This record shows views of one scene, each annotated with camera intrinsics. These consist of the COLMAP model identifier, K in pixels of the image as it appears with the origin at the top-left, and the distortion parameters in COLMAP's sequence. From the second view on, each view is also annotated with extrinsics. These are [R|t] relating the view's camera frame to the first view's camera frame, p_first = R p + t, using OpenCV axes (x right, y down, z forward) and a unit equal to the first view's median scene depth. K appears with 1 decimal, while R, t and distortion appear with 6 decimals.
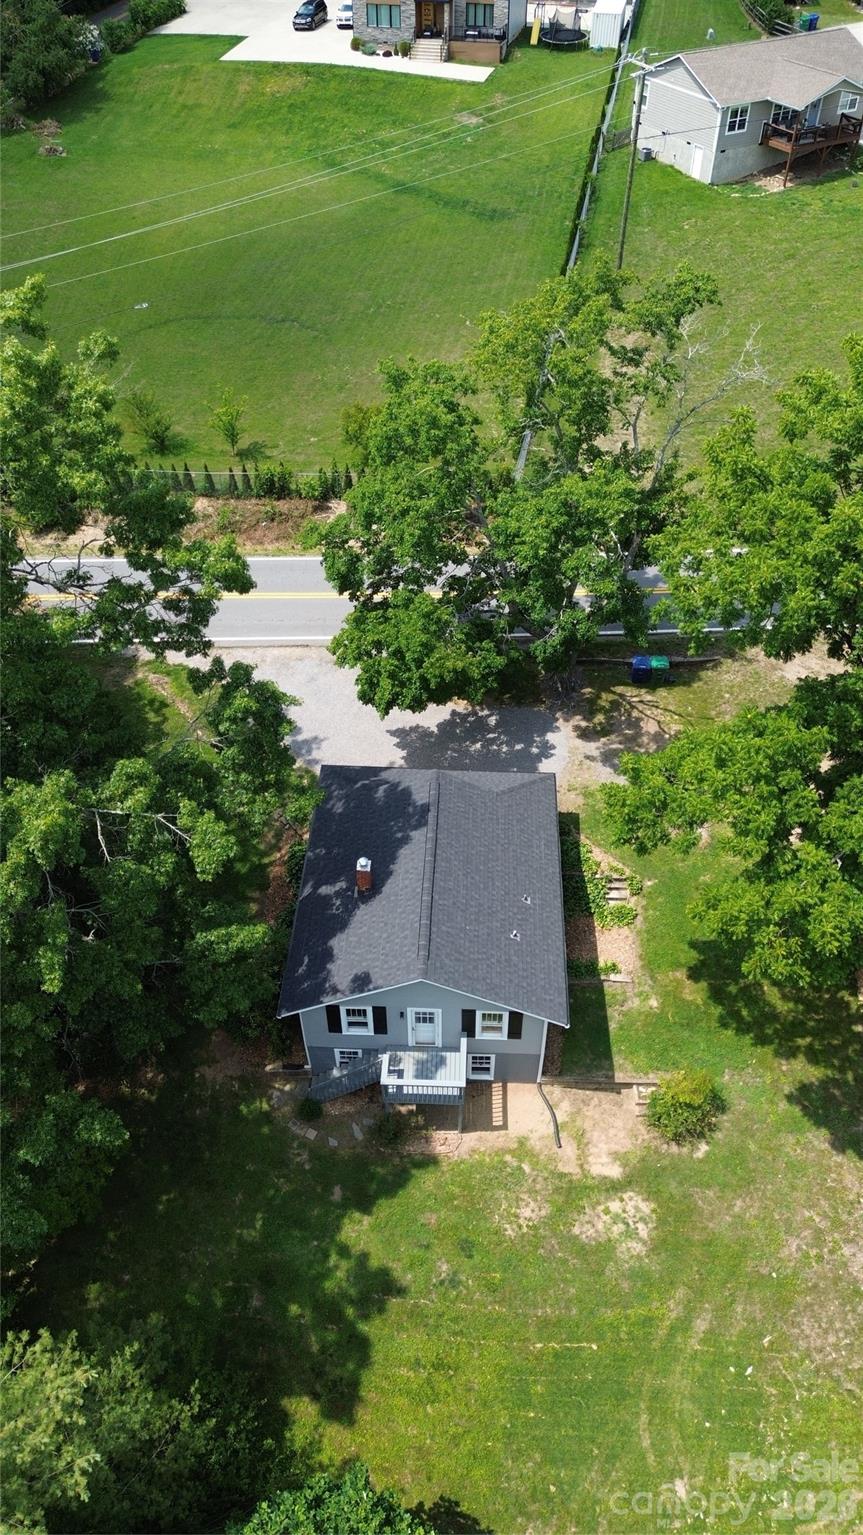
lens RADIAL K [[1100.1, 0, 422.2], [0, 1100.1, 739.5], [0, 0, 1]] dist [0.060385, -0.075298]
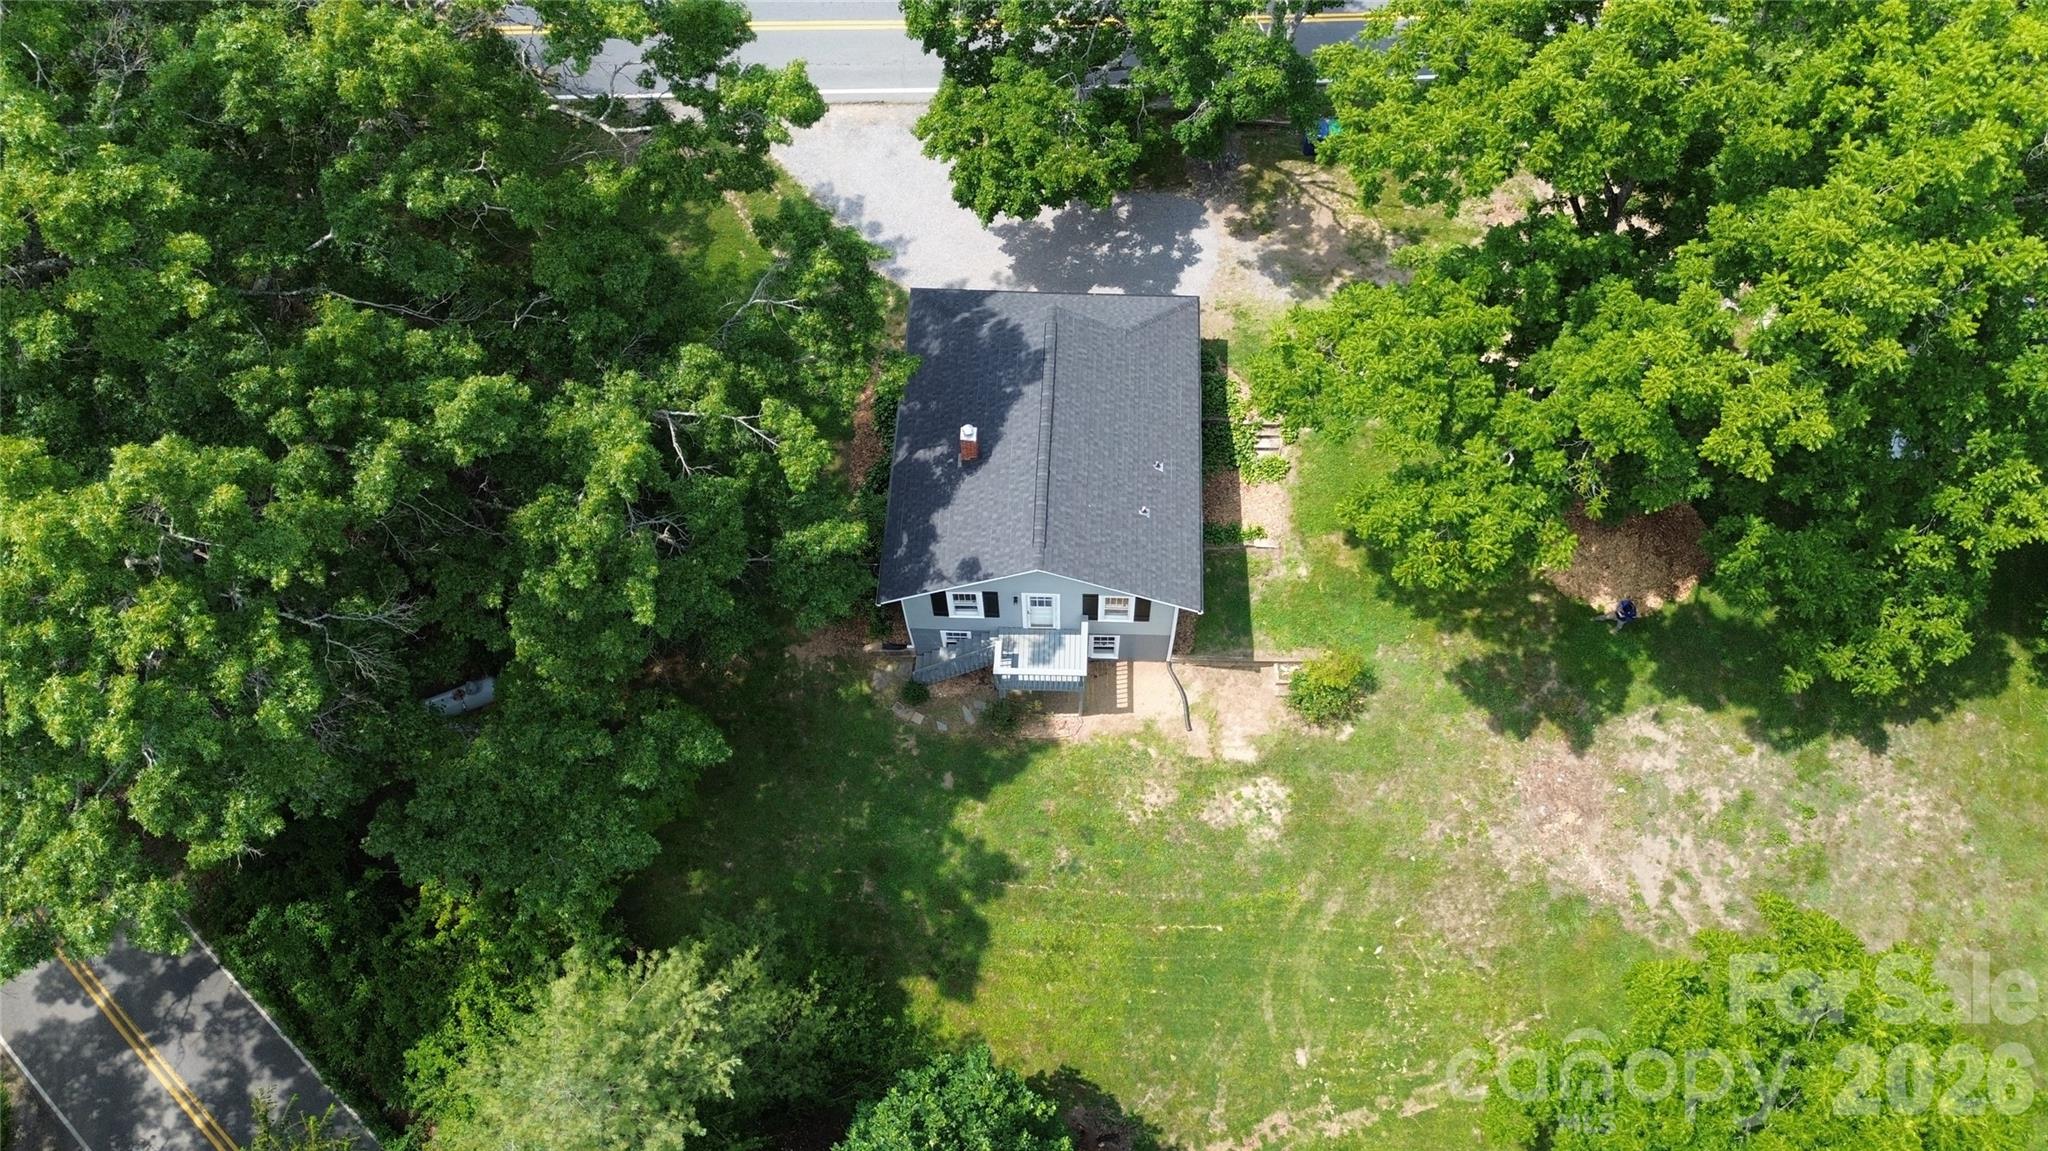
lens RADIAL K [[1480.4, 0, 1026.3], [0, 1480.4, 551.6], [0, 0, 1]] dist [0.156901, -0.569432]
pose [[0.999945, -0.008942, -0.005486, -0.002951], [0.010180, 0.953405, 0.301523, -0.144149], [0.002534, -0.301562, 0.953443, -0.125443]]
